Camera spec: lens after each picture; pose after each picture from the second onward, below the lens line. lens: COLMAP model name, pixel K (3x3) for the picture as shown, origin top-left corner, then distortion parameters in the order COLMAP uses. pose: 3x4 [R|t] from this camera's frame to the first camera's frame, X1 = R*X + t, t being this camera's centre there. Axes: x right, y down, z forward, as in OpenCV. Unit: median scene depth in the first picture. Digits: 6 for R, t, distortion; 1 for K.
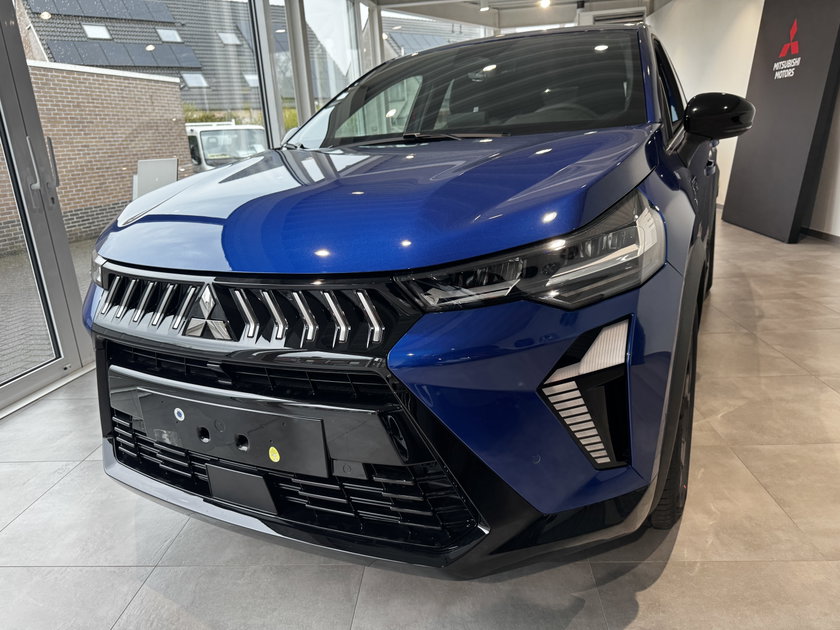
lens RADIAL K [[596.1, 0, 421.2], [0, 596.1, 311.6], [0, 0, 1]] dist [0.040684, -0.051422]
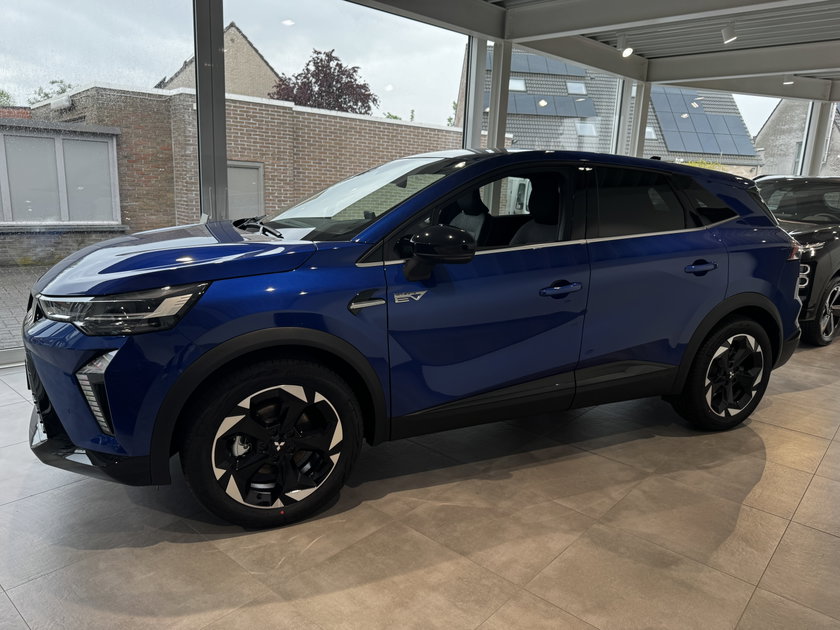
lens RADIAL K [[596.1, 0, 421.2], [0, 596.1, 311.6], [0, 0, 1]] dist [0.040684, -0.051422]
pose [[0.792356, 0.221354, -0.568485, 1.031339], [-0.258033, 0.965995, 0.016488, -0.180446], [0.552803, 0.133623, 0.822529, 0.023570]]
